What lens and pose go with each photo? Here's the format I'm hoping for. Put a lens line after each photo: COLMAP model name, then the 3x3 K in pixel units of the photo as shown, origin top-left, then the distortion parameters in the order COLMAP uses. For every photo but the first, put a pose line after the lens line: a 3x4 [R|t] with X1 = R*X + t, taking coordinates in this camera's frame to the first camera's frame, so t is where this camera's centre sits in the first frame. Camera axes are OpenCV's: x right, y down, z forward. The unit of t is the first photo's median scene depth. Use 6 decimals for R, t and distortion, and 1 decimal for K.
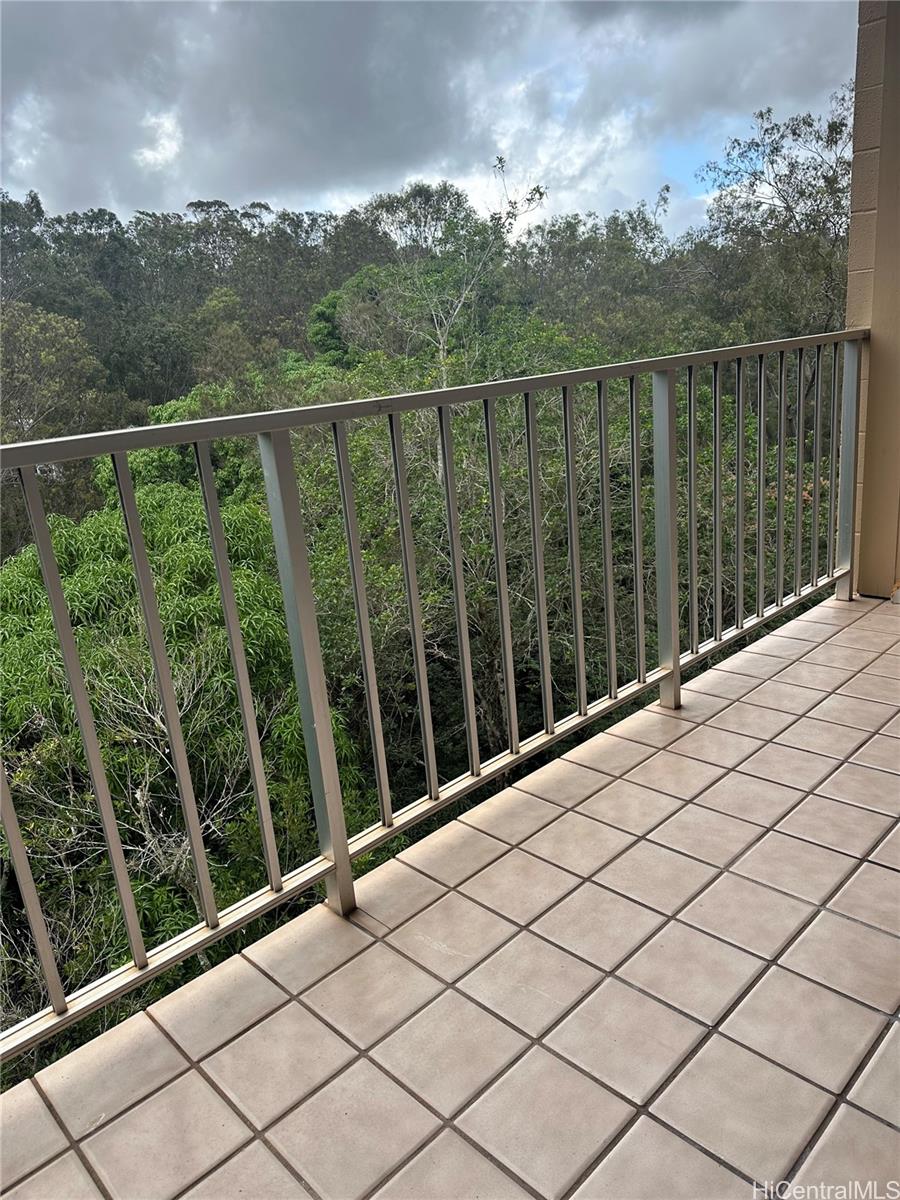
lens RADIAL K [[843.7, 0, 450.0], [0, 843.7, 600.0], [0, 0, 1]] dist [0.053016, -0.090936]
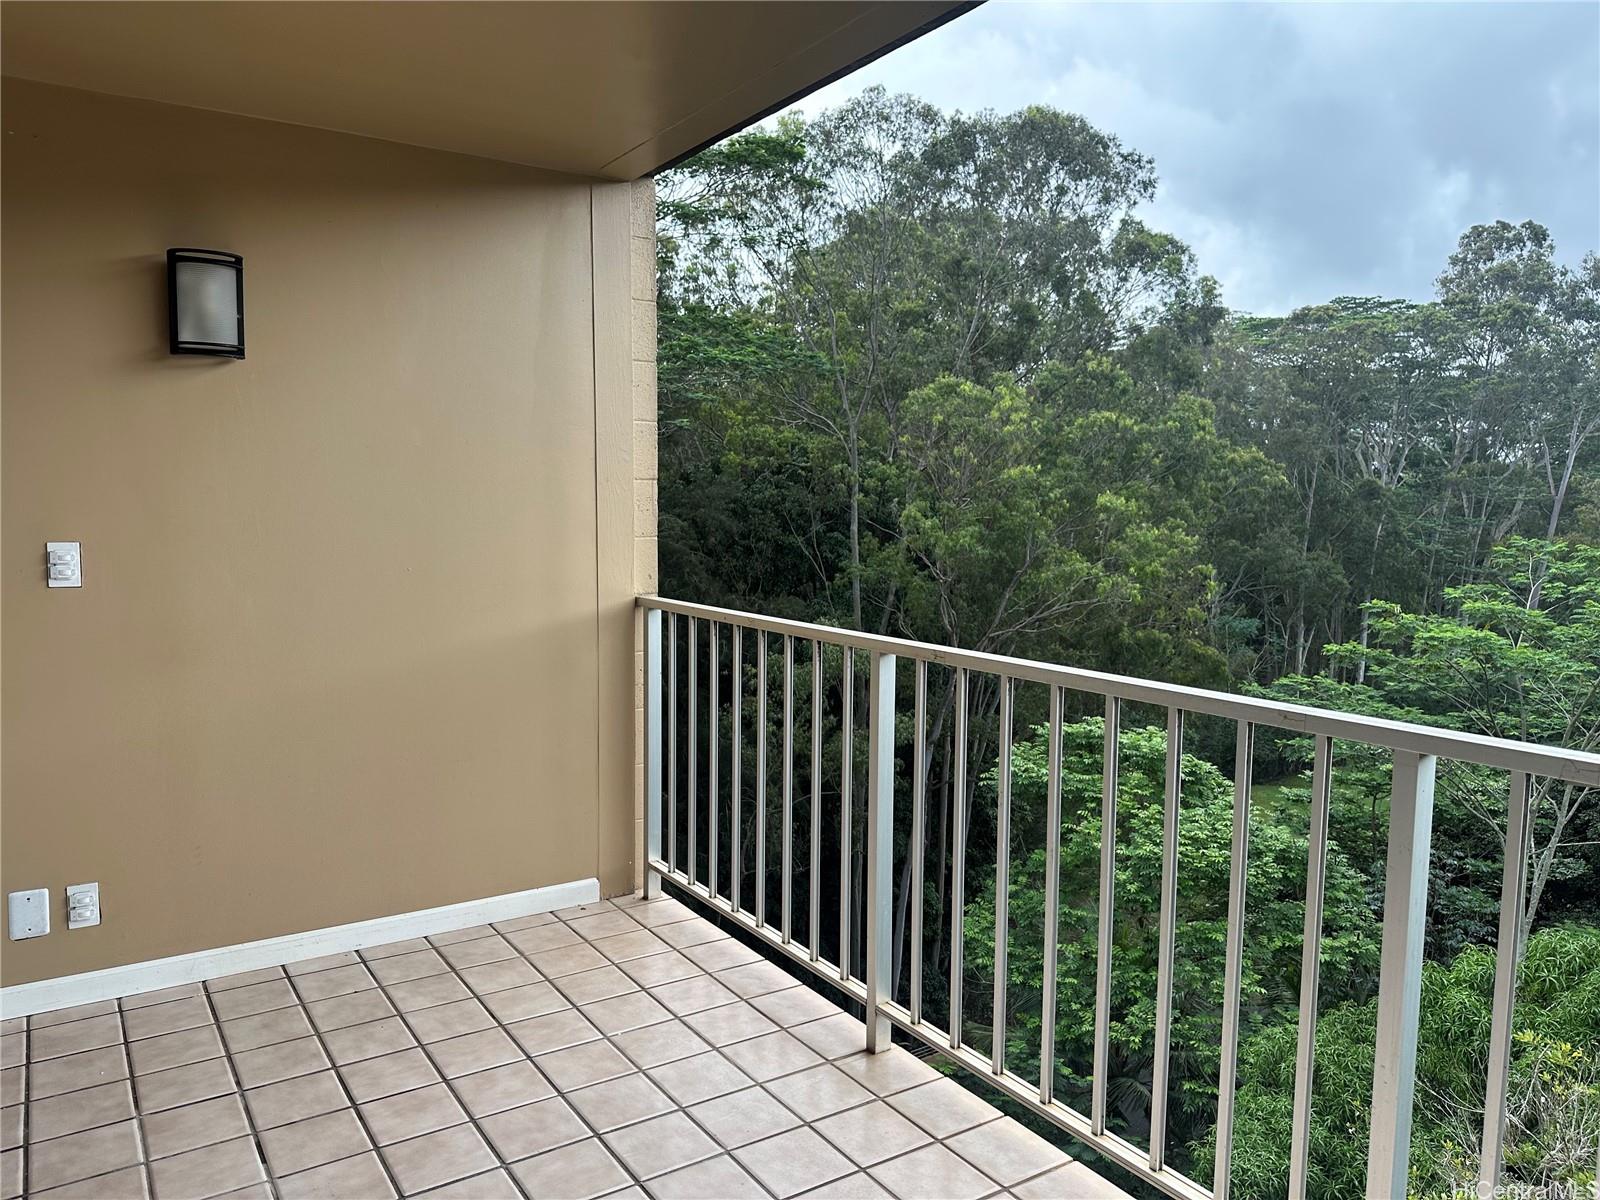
lens RADIAL K [[1124.9, 0, 800.0], [0, 1124.9, 600.0], [0, 0, 1]] dist [0.053016, -0.090936]
pose [[-0.169322, 0.178844, -0.969198, 1.317152], [-0.262871, 0.939577, 0.219302, -0.545392], [0.949857, 0.291907, -0.112078, 0.901508]]
